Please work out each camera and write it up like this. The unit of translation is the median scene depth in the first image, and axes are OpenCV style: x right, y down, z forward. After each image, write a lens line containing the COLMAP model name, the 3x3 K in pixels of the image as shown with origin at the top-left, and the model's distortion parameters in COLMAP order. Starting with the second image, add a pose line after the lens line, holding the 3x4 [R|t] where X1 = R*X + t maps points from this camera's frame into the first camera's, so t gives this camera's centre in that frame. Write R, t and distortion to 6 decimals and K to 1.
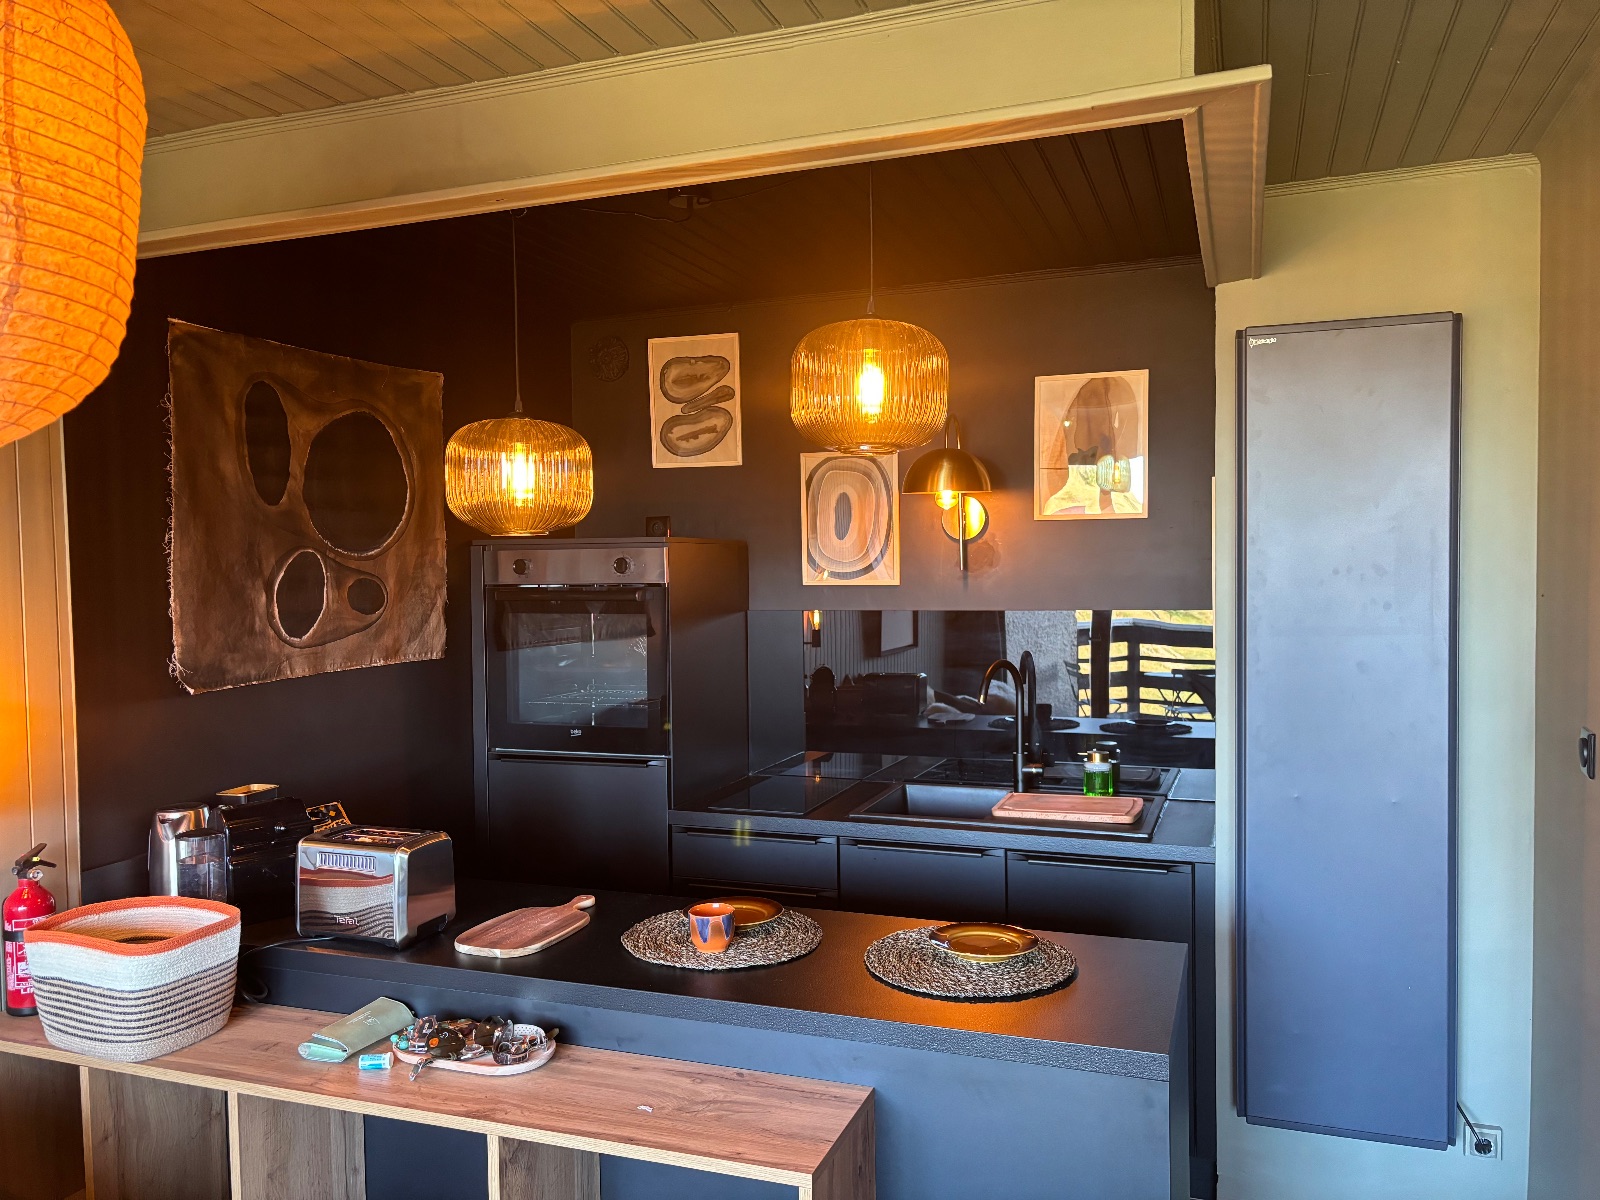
lens RADIAL K [[1200.1, 0, 802.9], [0, 1200.1, 616.7], [0, 0, 1]] dist [0.141733, -0.001168]
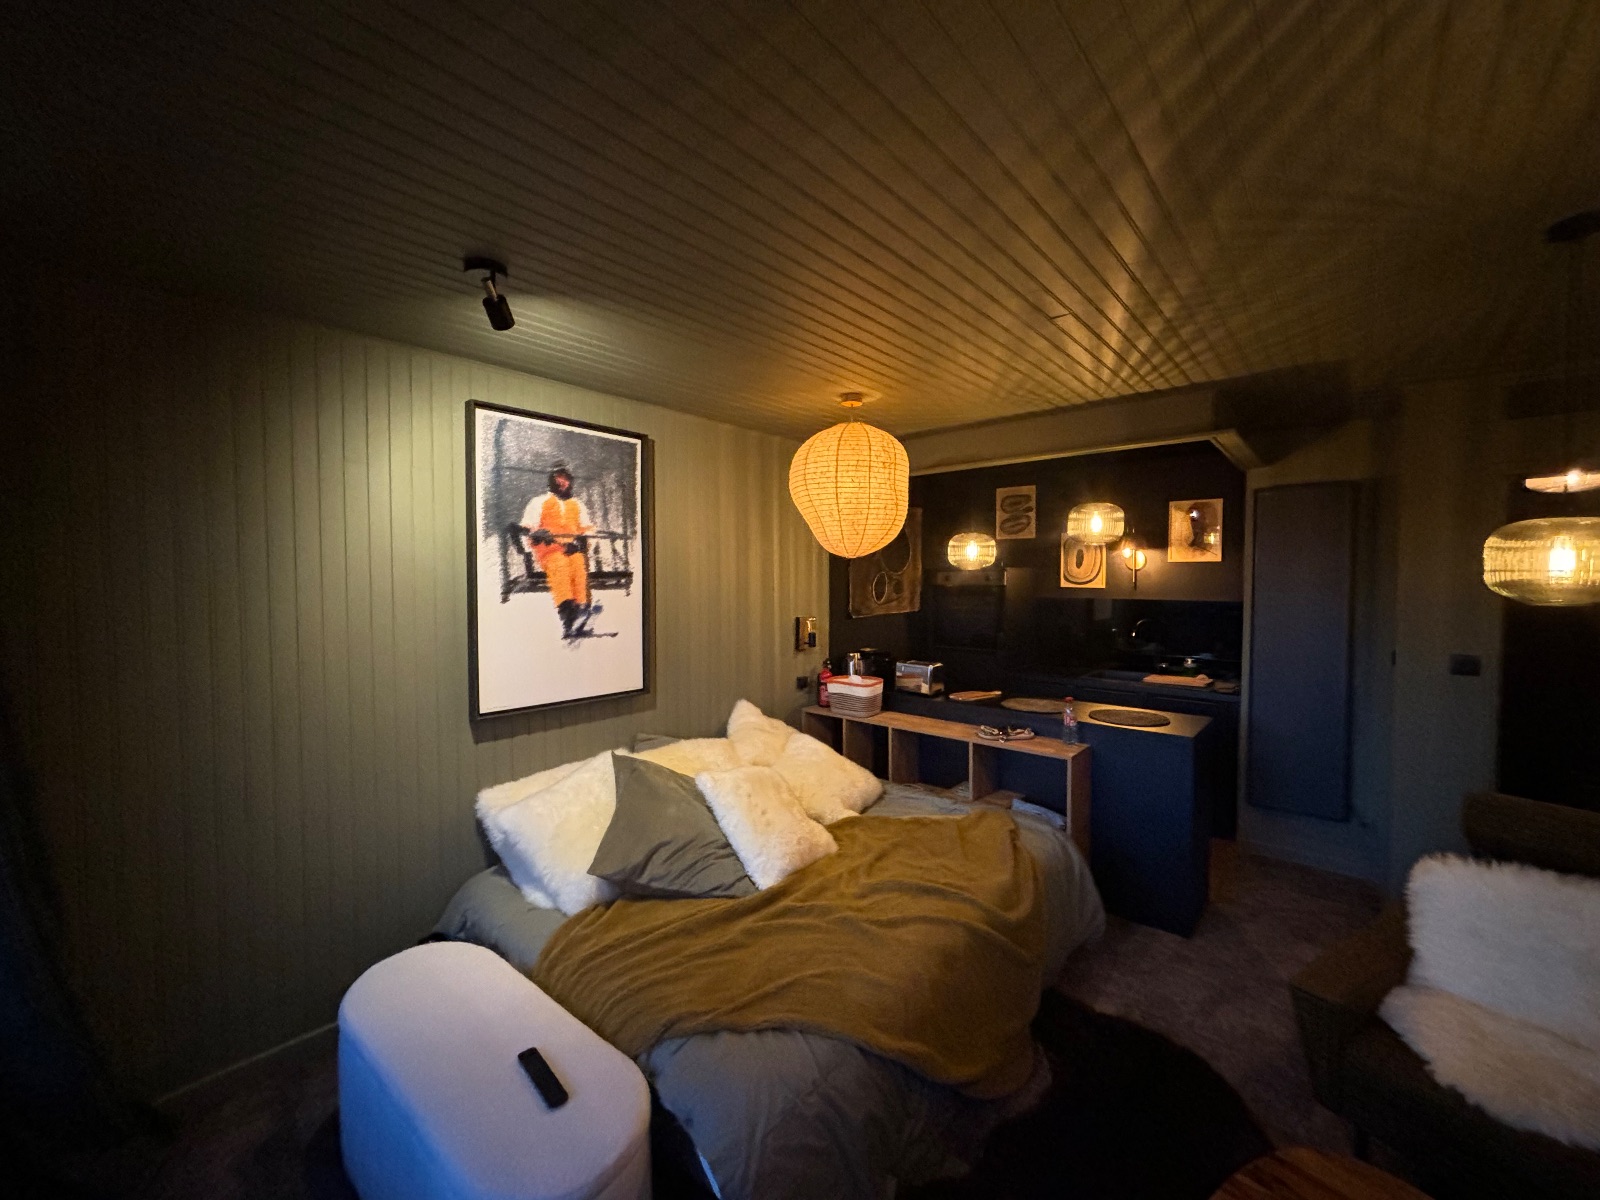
lens RADIAL K [[644.4, 0, 794.7], [0, 644.4, 599.3], [0, 0, 1]] dist [0.000181, 0.000493]
pose [[0.932748, 0.024529, -0.359694, -0.036797], [-0.026590, 0.999646, -0.000781, 0.015389], [0.359547, 0.010292, 0.933070, -0.461417]]
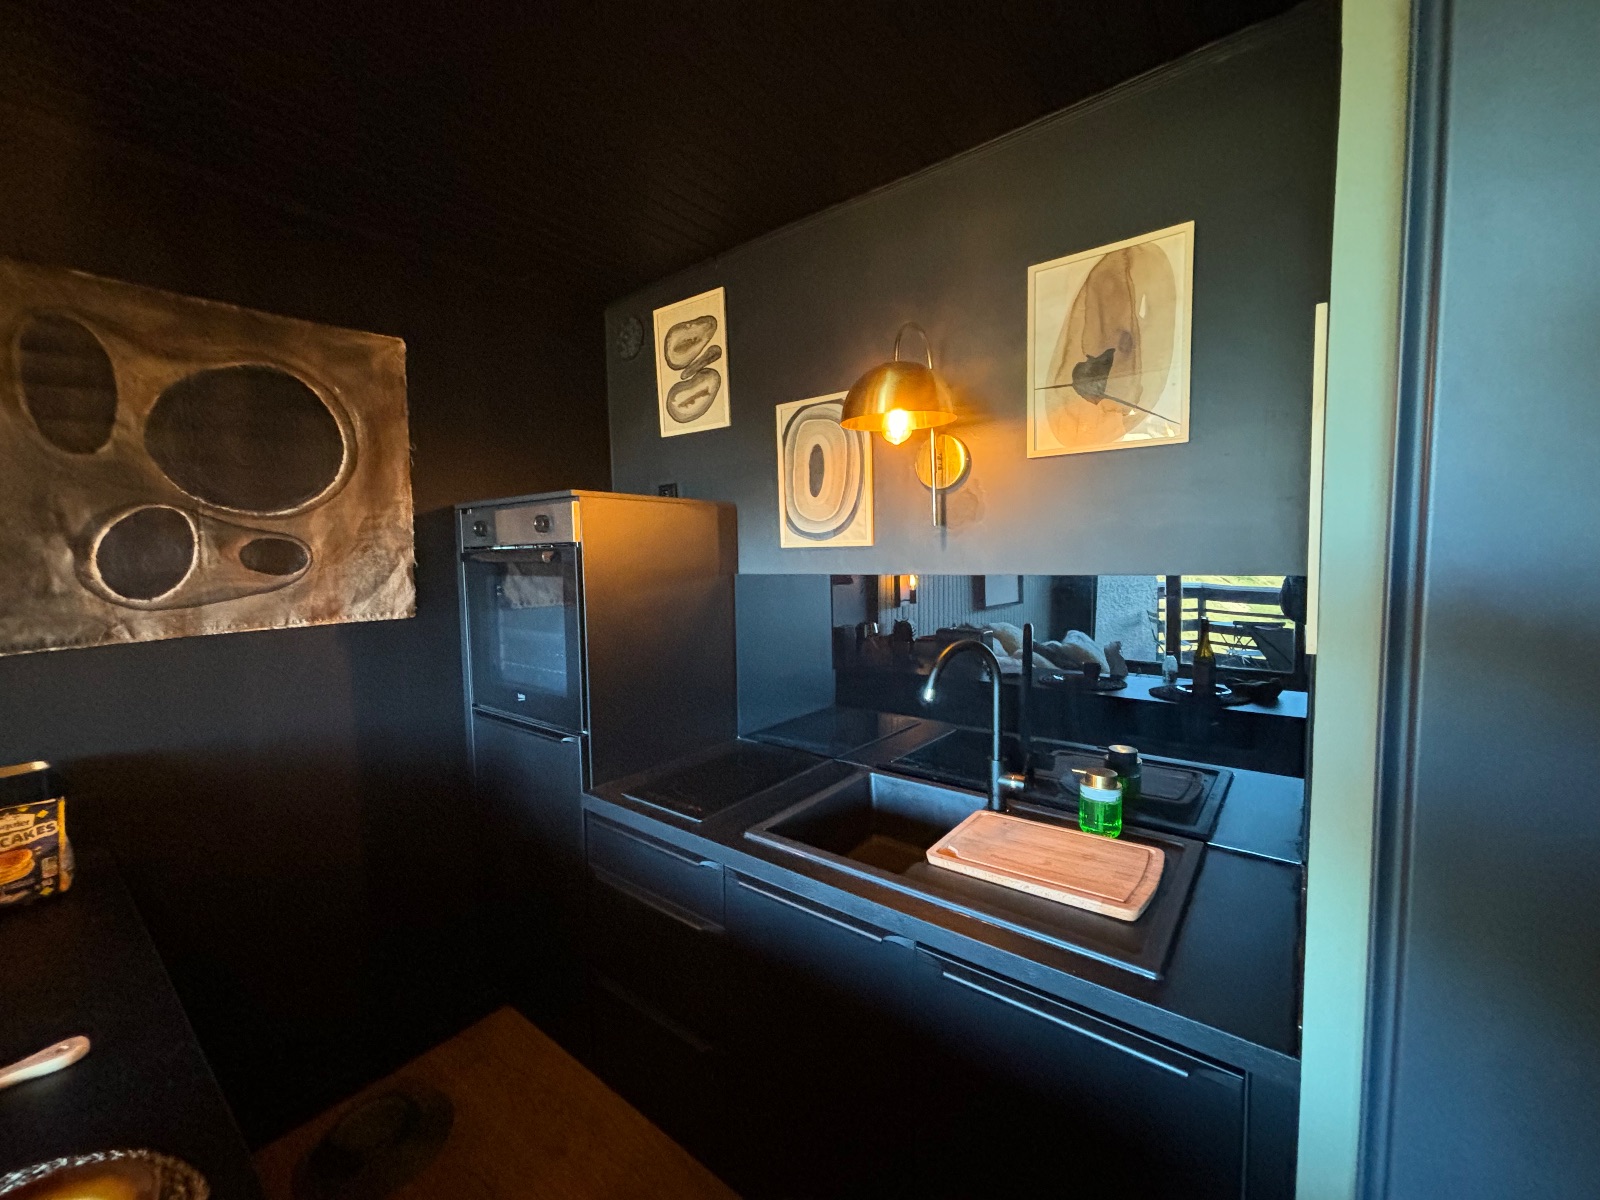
lens RADIAL K [[644.4, 0, 794.7], [0, 644.4, 599.3], [0, 0, 1]] dist [0.000181, 0.000493]
pose [[0.954159, 0.017868, -0.298767, 0.180520], [-0.007947, 0.999377, 0.034390, -0.003193], [0.299195, -0.030439, 0.953706, 0.579575]]
